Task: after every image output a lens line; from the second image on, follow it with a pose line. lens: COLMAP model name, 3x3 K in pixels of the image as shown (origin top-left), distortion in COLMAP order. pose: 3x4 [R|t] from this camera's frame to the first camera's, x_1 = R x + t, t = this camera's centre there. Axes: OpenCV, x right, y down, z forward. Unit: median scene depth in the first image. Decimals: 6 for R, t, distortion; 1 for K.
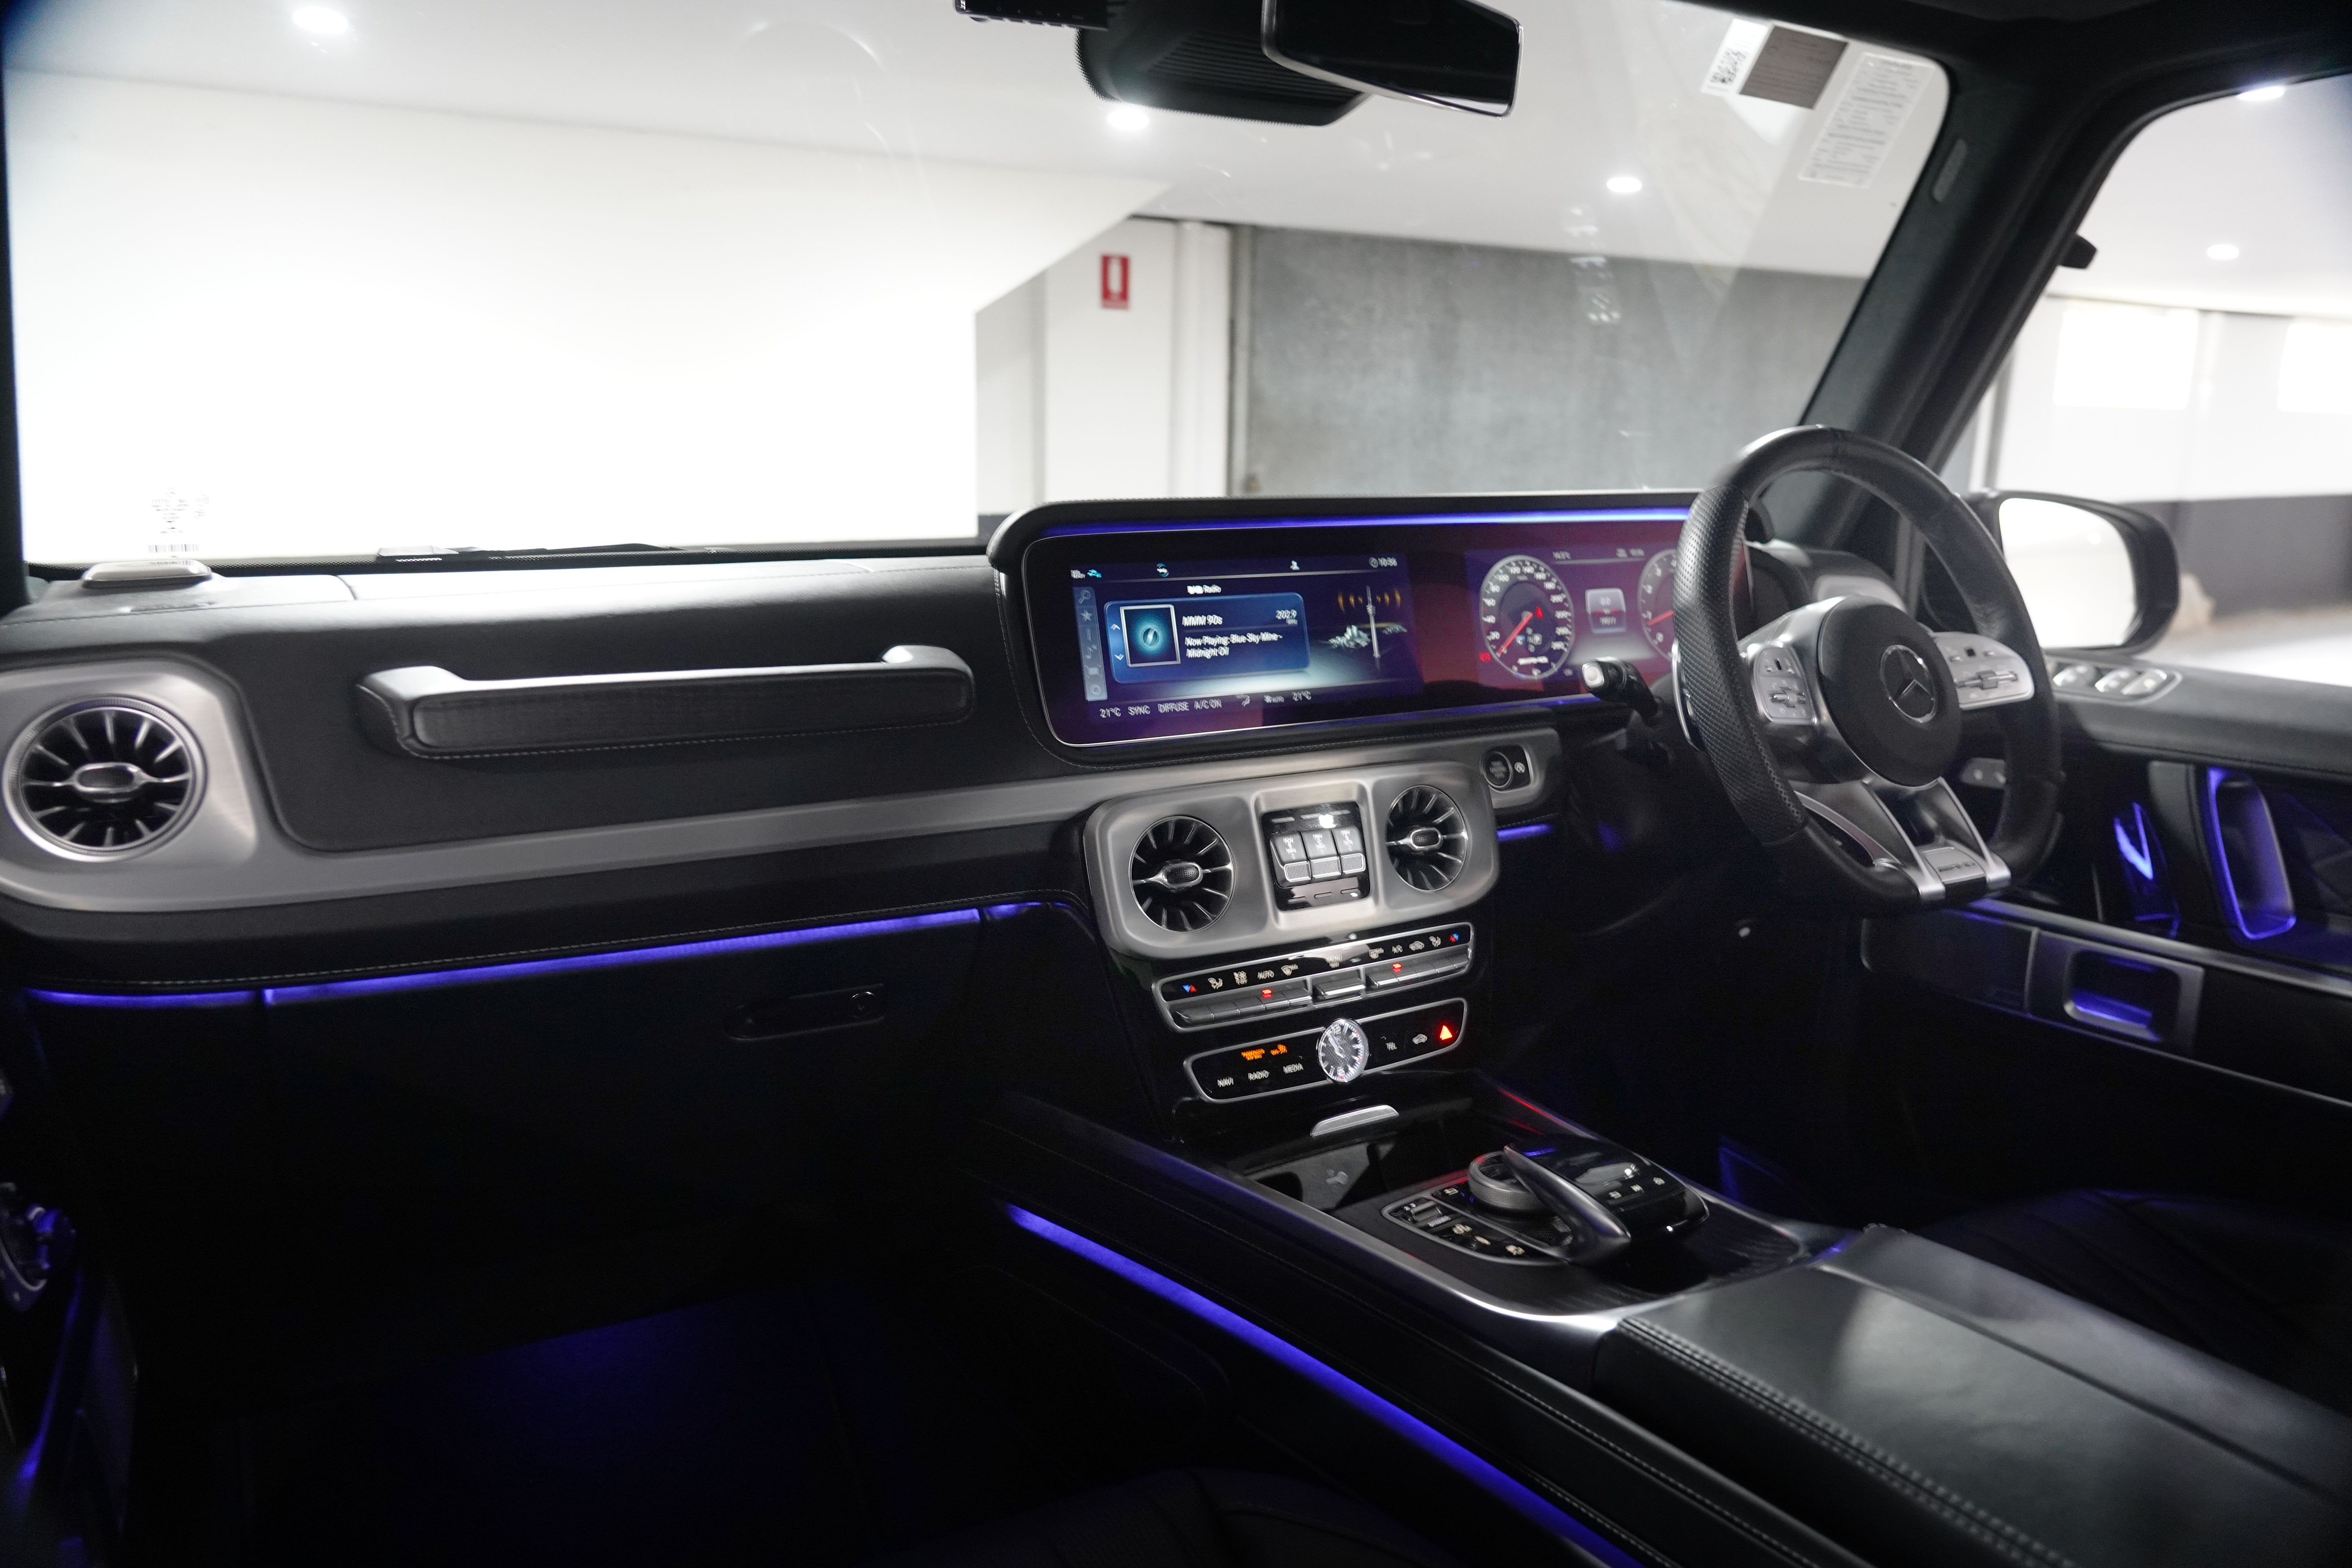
lens RADIAL K [[1621.5, 0, 1185.8], [0, 1621.5, 781.1], [0, 0, 1]] dist [-0.013064, 0.011832]
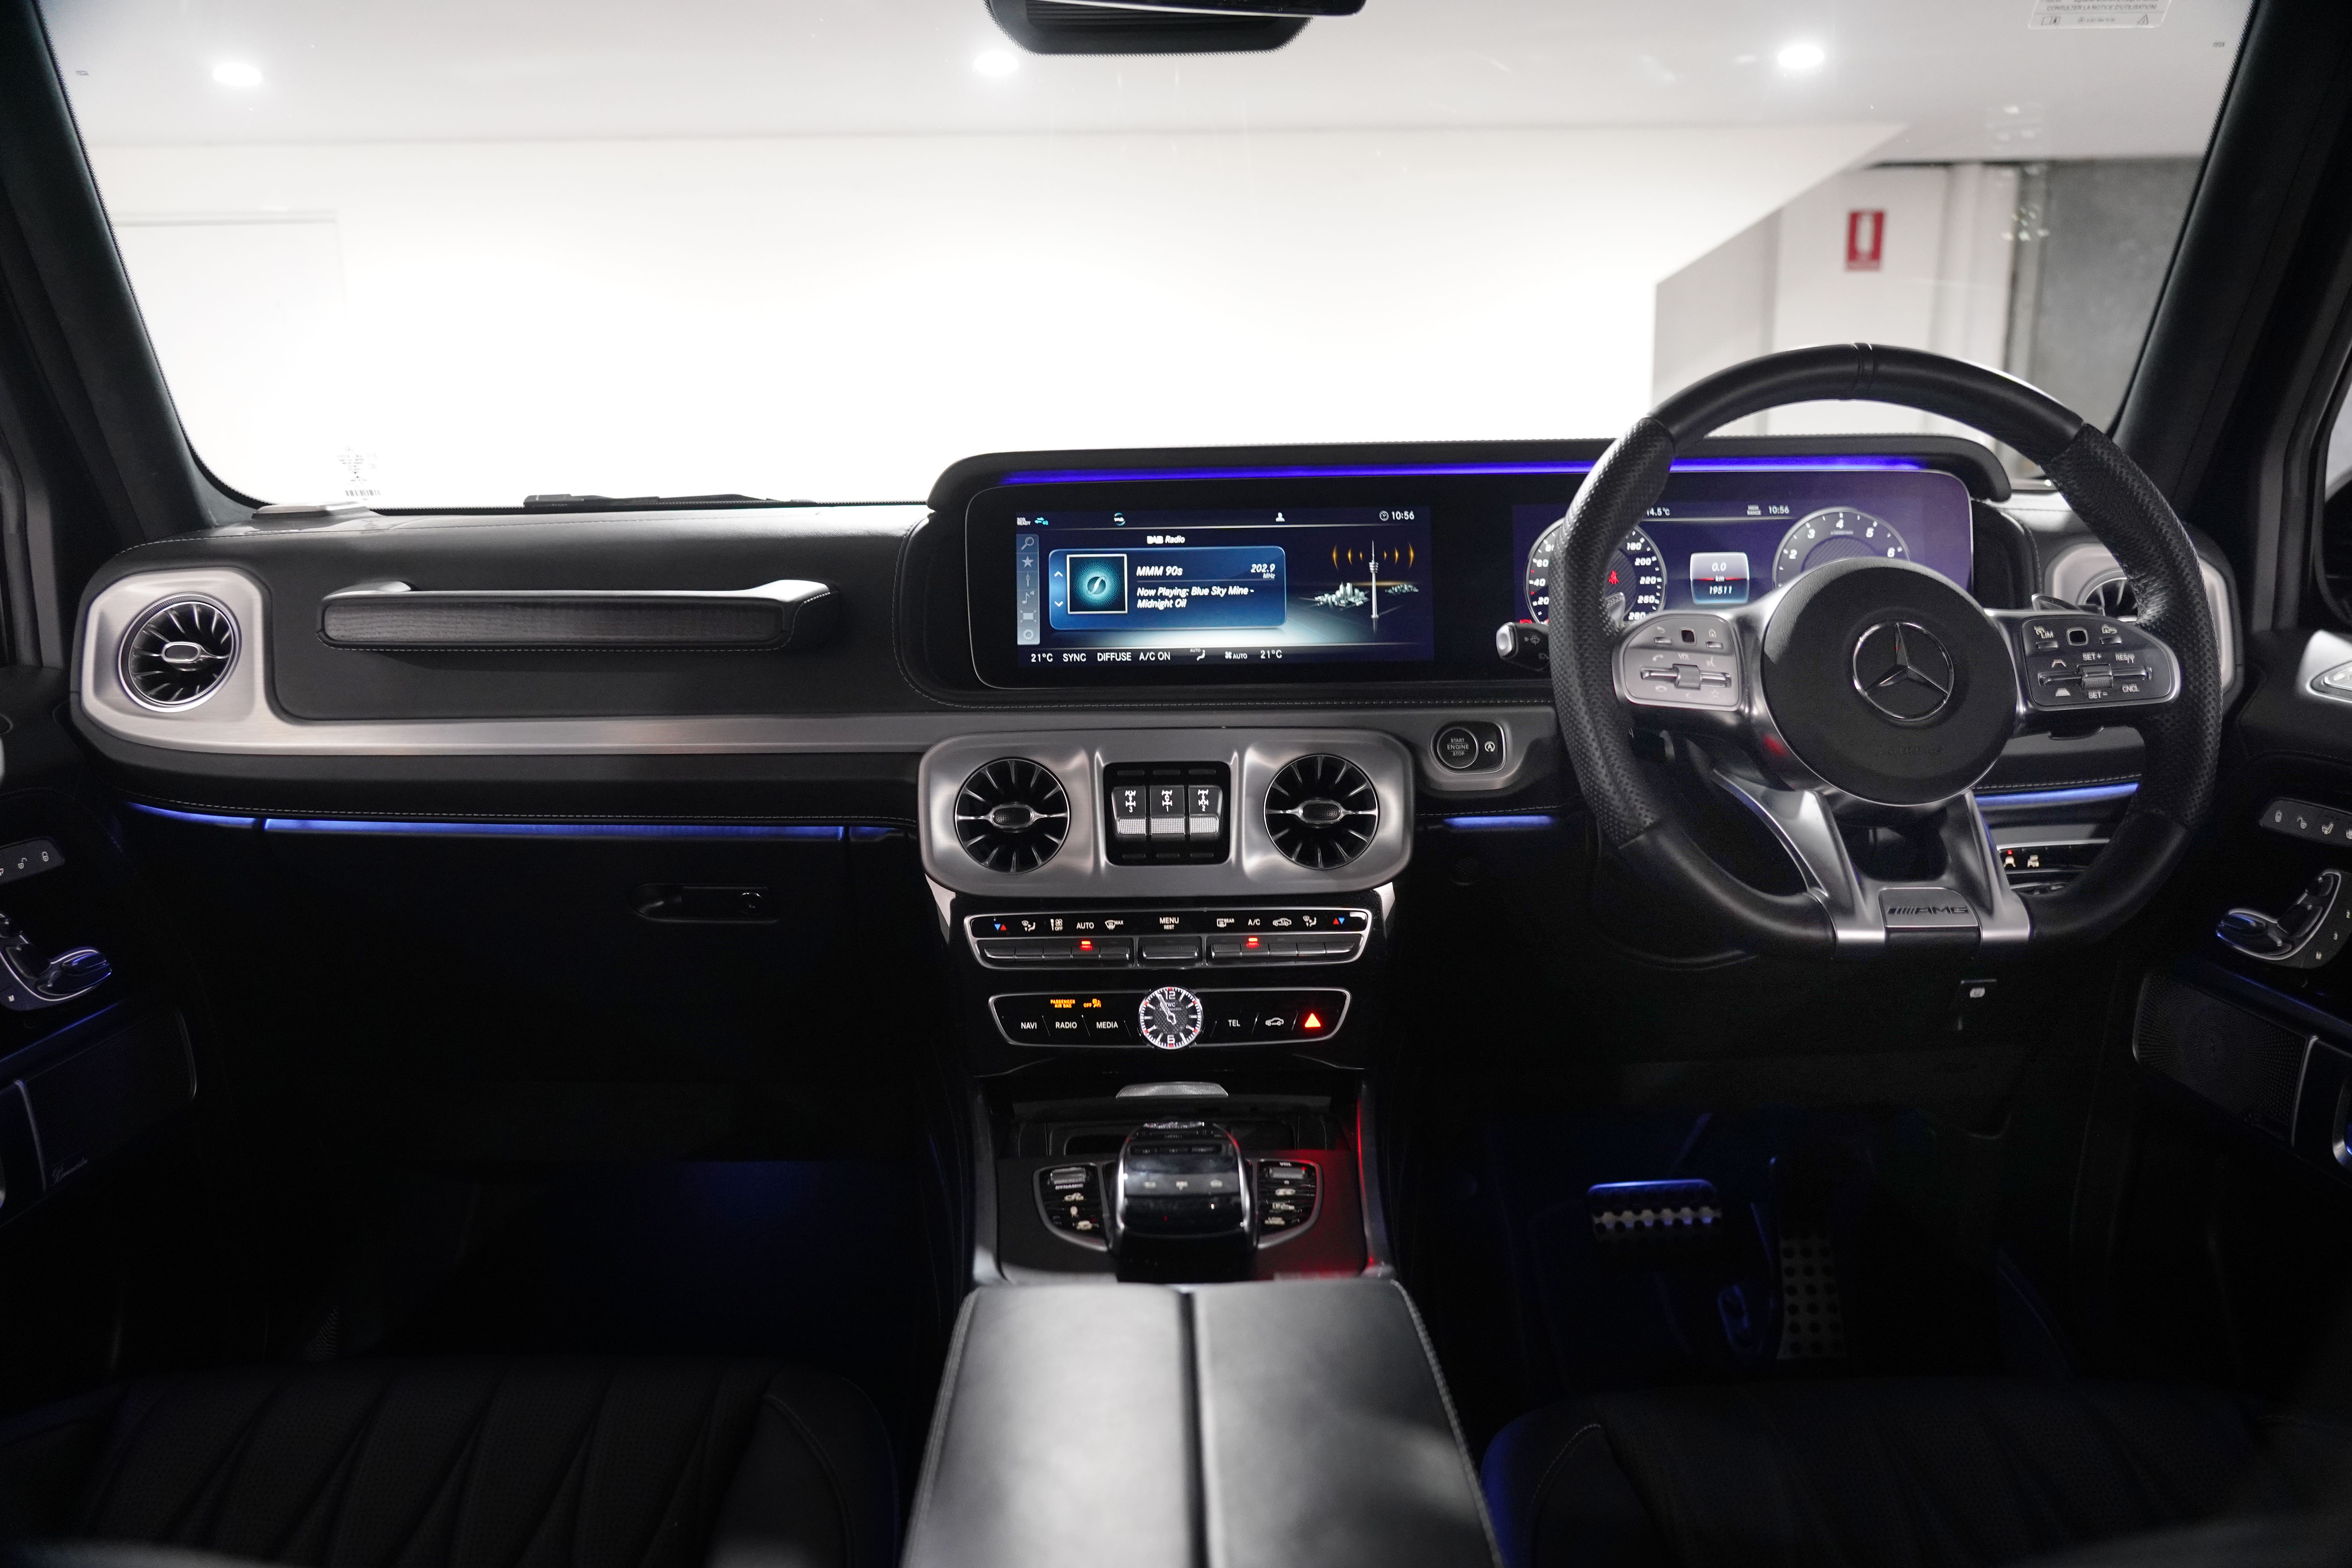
lens RADIAL K [[1621.5, 0, 1165.3], [0, 1621.5, 779.9], [0, 0, 1]] dist [-0.013064, 0.011832]
pose [[0.865259, 0.084474, -0.494158, 0.520762], [-0.081852, 0.996279, 0.026989, 0.000356], [0.494599, 0.017096, 0.868953, 0.151316]]
